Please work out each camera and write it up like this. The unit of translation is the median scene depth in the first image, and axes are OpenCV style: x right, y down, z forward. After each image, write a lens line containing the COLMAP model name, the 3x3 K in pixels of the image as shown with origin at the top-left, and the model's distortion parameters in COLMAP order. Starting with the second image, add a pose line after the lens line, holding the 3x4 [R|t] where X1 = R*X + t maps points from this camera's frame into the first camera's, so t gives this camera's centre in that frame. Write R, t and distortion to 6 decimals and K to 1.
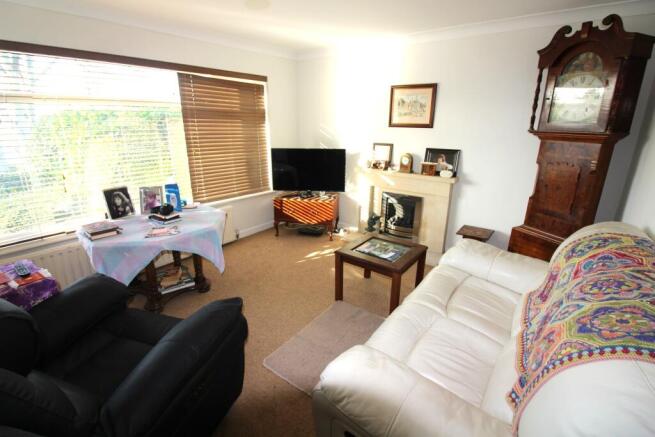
lens RADIAL K [[308.6, 0, 325.6], [0, 308.6, 217.7], [0, 0, 1]] dist [-0.006004, -0.002766]
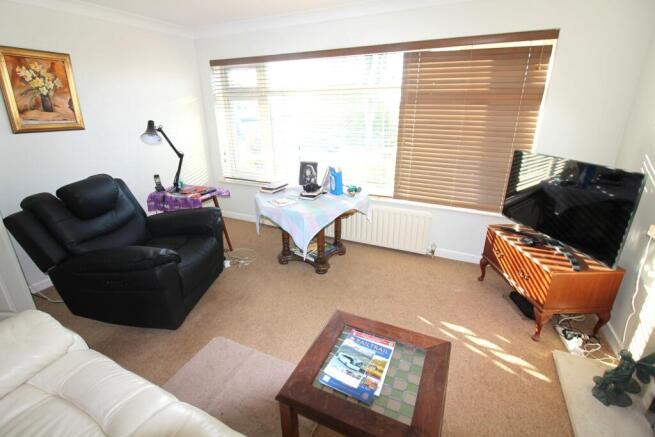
lens RADIAL K [[308.6, 0, 325.5], [0, 308.6, 218.4], [0, 0, 1]] dist [-0.006004, -0.002766]
pose [[0.189546, 0.333114, -0.923638, 0.447656], [-0.282233, 0.919476, 0.273694, -0.193287], [0.940435, 0.208803, 0.268298, 0.601082]]
